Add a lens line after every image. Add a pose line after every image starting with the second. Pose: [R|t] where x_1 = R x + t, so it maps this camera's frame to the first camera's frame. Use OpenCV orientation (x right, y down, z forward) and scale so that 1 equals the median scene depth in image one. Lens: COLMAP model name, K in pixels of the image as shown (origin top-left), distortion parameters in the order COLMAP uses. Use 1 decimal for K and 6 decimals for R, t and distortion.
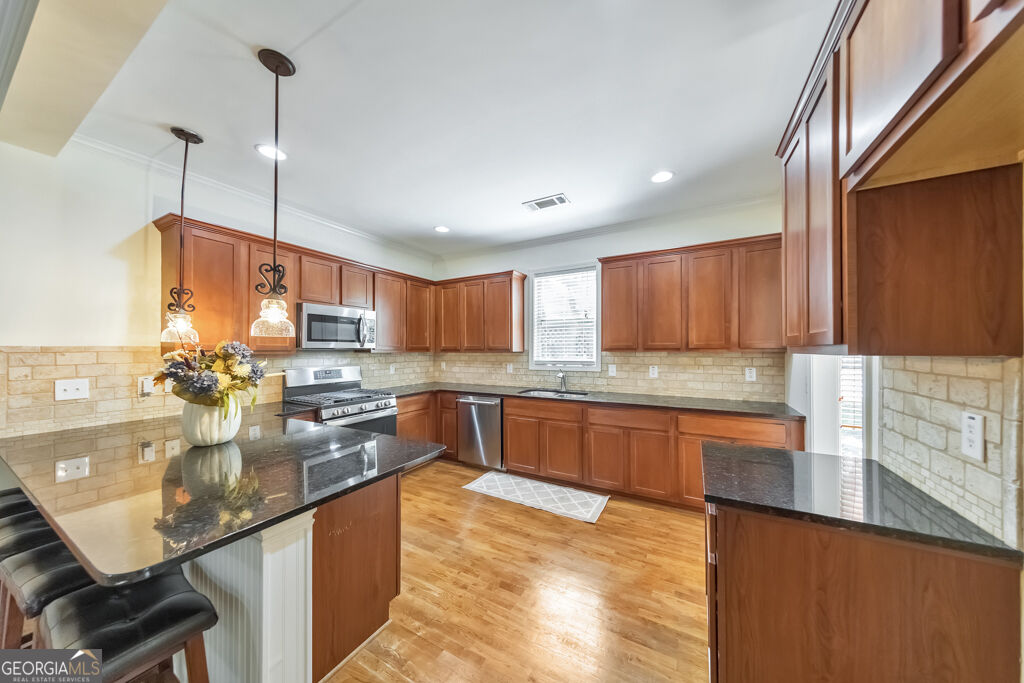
lens RADIAL K [[326.6, 0, 514.4], [0, 326.6, 348.9], [0, 0, 1]] dist [0.005854, -0.000256]
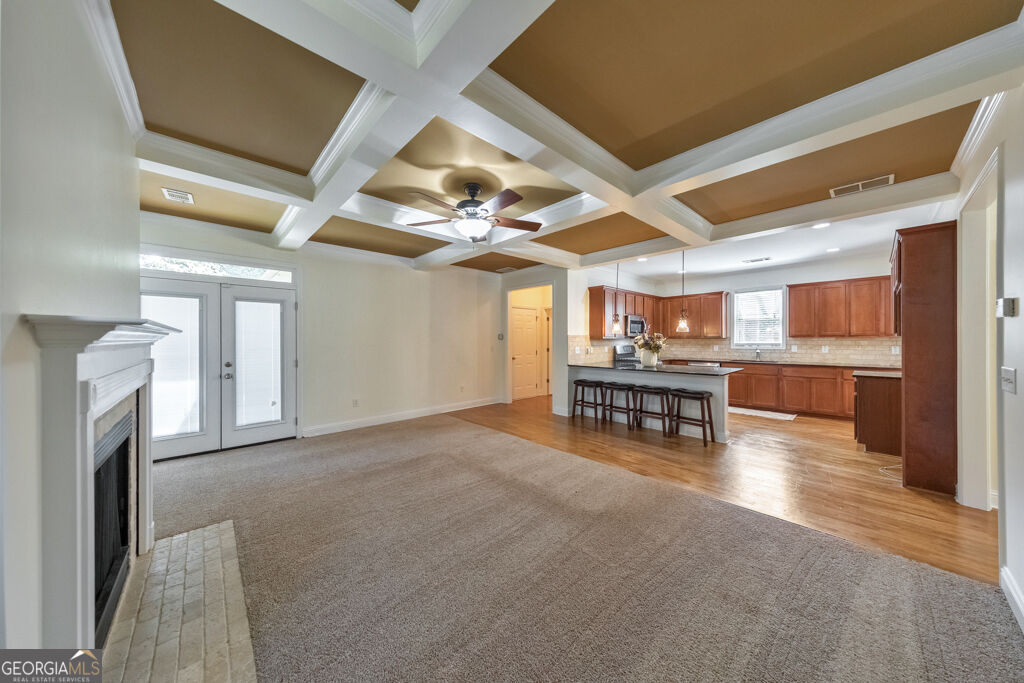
lens RADIAL K [[326.6, 0, 518.3], [0, 326.6, 339.4], [0, 0, 1]] dist [0.005854, -0.000256]
pose [[0.950508, 0.000727, -0.310700, -0.625933], [-0.000110, 0.999998, 0.002005, 0.015948], [0.310700, -0.001872, 0.950506, -1.250868]]
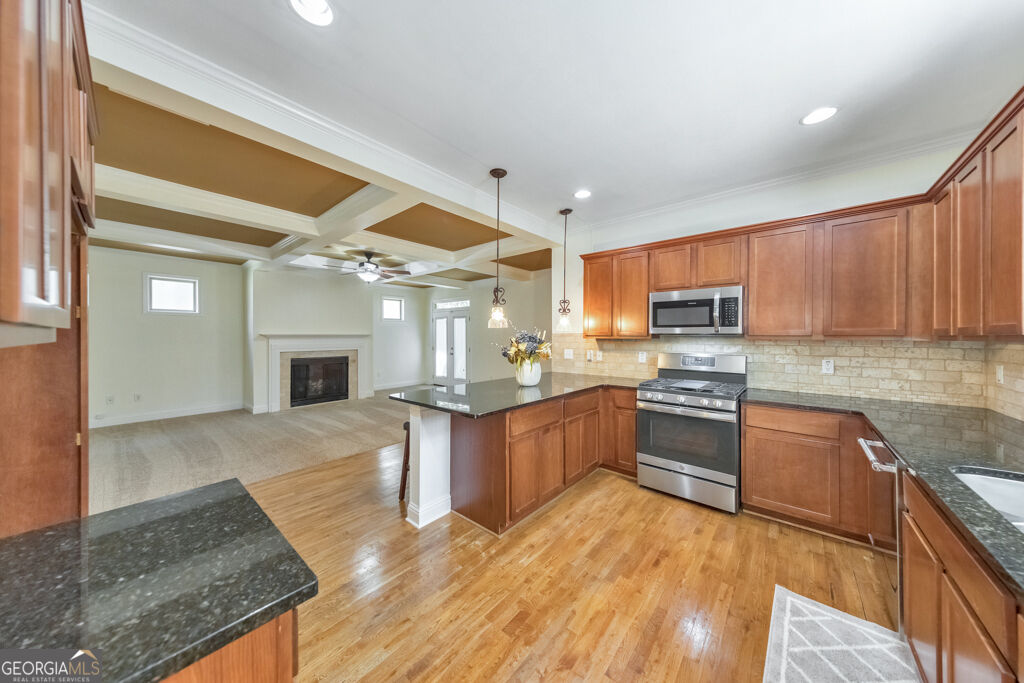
lens RADIAL K [[326.6, 0, 520.1], [0, 326.6, 336.8], [0, 0, 1]] dist [0.005854, -0.000256]
pose [[-0.188609, 0.005308, -0.982038, 0.495274], [-0.001825, 0.999982, 0.005756, 0.002010], [0.982051, 0.002878, -0.188595, 0.722487]]
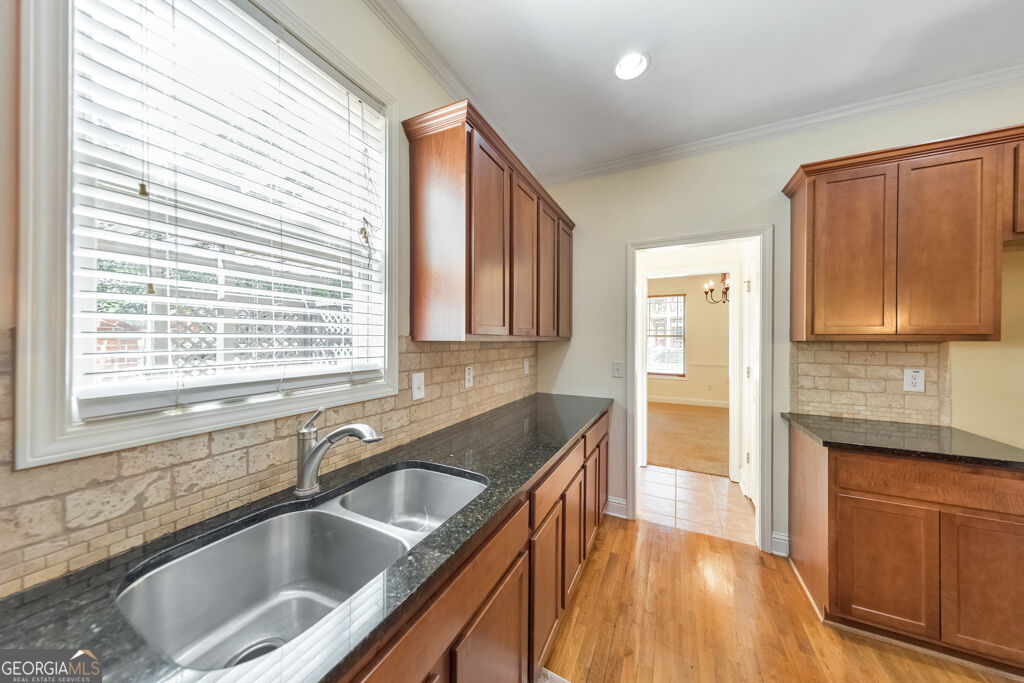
lens RADIAL K [[326.6, 0, 515.5], [0, 326.6, 340.6], [0, 0, 1]] dist [0.005854, -0.000256]
pose [[-0.052943, -0.000248, 0.998598, -0.149074], [-0.003732, 0.999993, 0.000051, 0.007490], [-0.998591, -0.003725, -0.052944, 1.041763]]
